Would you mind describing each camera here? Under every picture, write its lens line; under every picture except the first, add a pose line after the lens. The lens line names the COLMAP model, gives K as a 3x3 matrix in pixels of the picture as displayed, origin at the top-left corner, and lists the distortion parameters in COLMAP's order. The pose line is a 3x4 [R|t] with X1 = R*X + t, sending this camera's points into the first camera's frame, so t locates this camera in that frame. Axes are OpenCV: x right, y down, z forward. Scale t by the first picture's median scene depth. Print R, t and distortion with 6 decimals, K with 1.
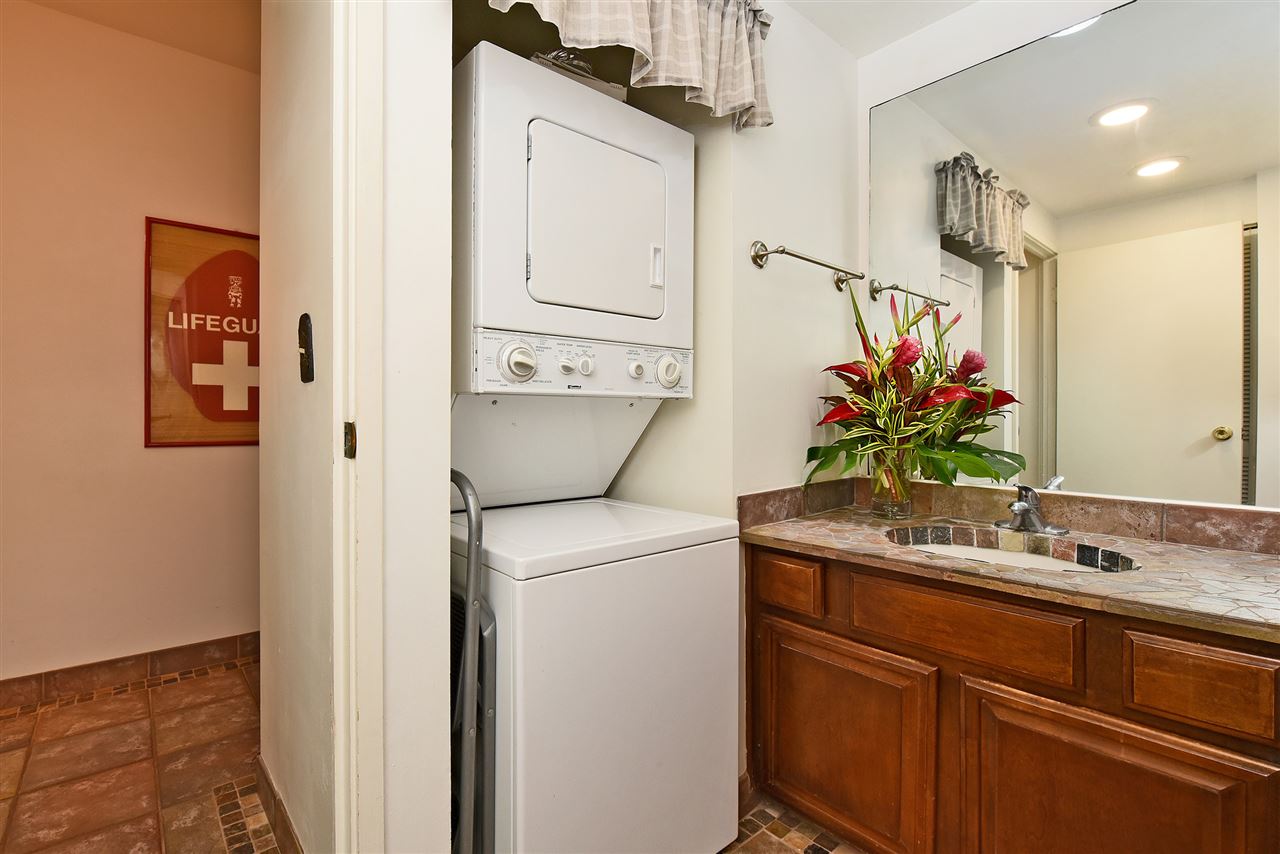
lens RADIAL K [[589.6, 0, 580.3], [0, 589.6, 410.8], [0, 0, 1]] dist [-0.014350, -0.000837]
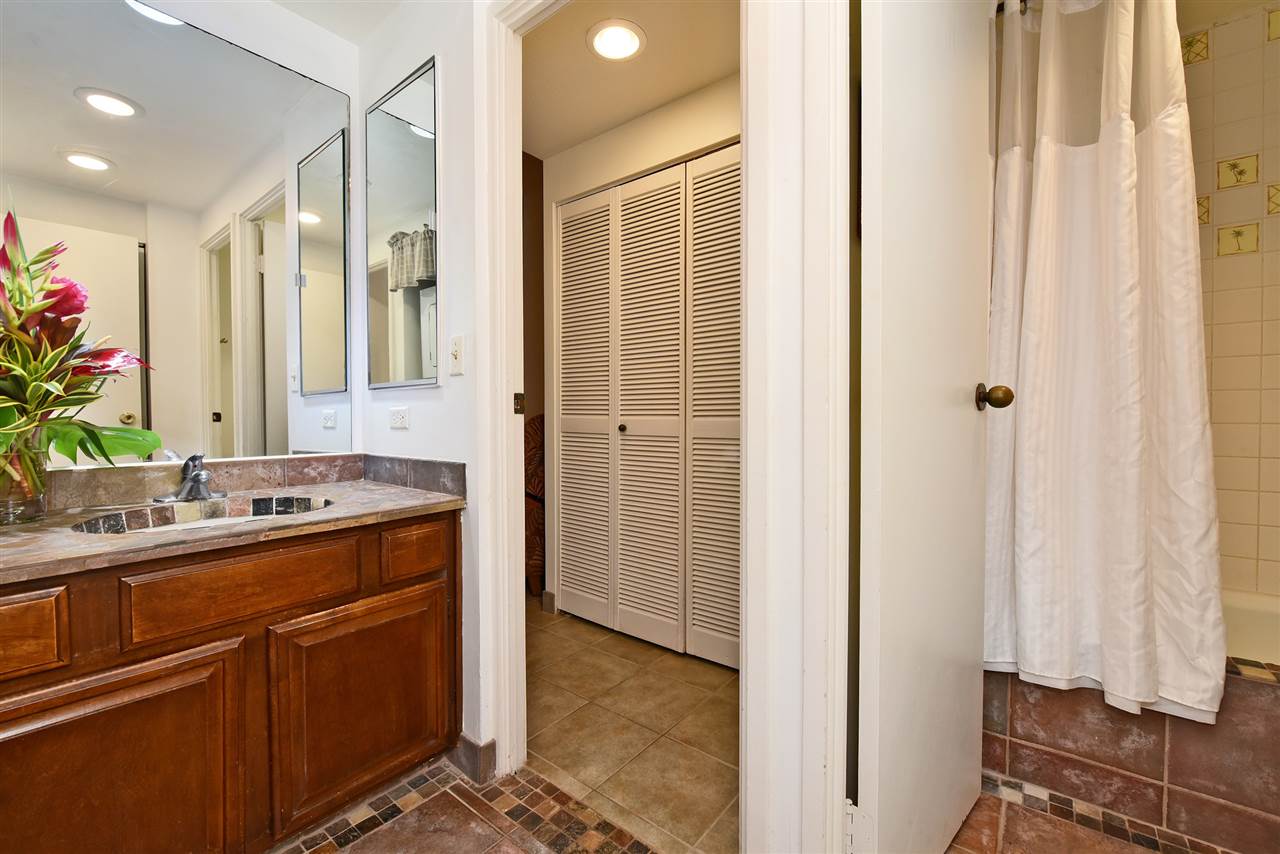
lens RADIAL K [[542.9, 0, 647.8], [0, 542.9, 434.1], [0, 0, 1]] dist [-0.006363, 0.000276]
pose [[-0.256629, -0.032654, 0.965958, -0.340438], [-0.001234, 0.999439, 0.033458, 0.053837], [-0.966509, 0.007394, -0.256525, 0.448032]]
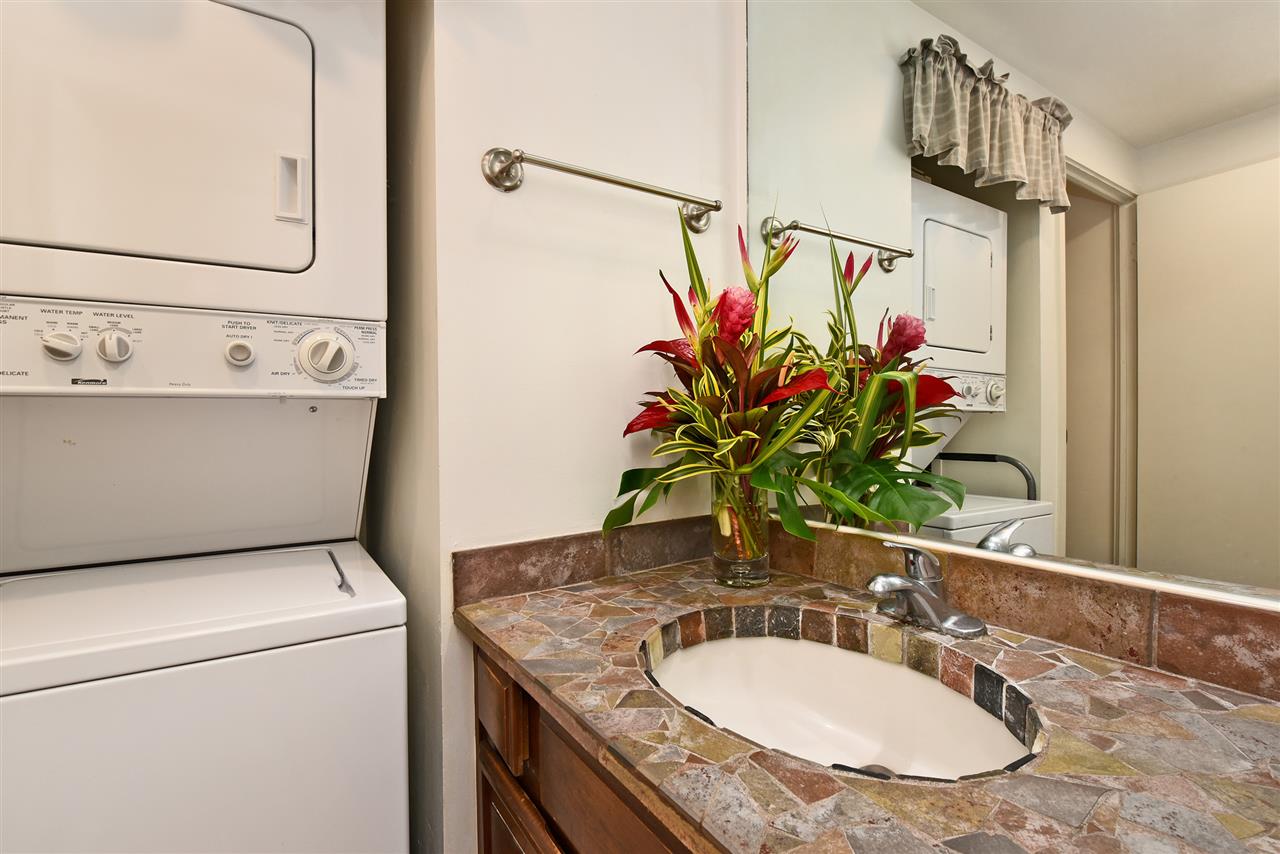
lens RADIAL K [[589.6, 0, 649.7], [0, 589.6, 419.8], [0, 0, 1]] dist [-0.014350, -0.000837]
pose [[0.994670, -0.013639, -0.102208, 0.543545], [0.014305, 0.999881, 0.005782, 0.003223], [0.102117, -0.007213, 0.994746, 0.397594]]
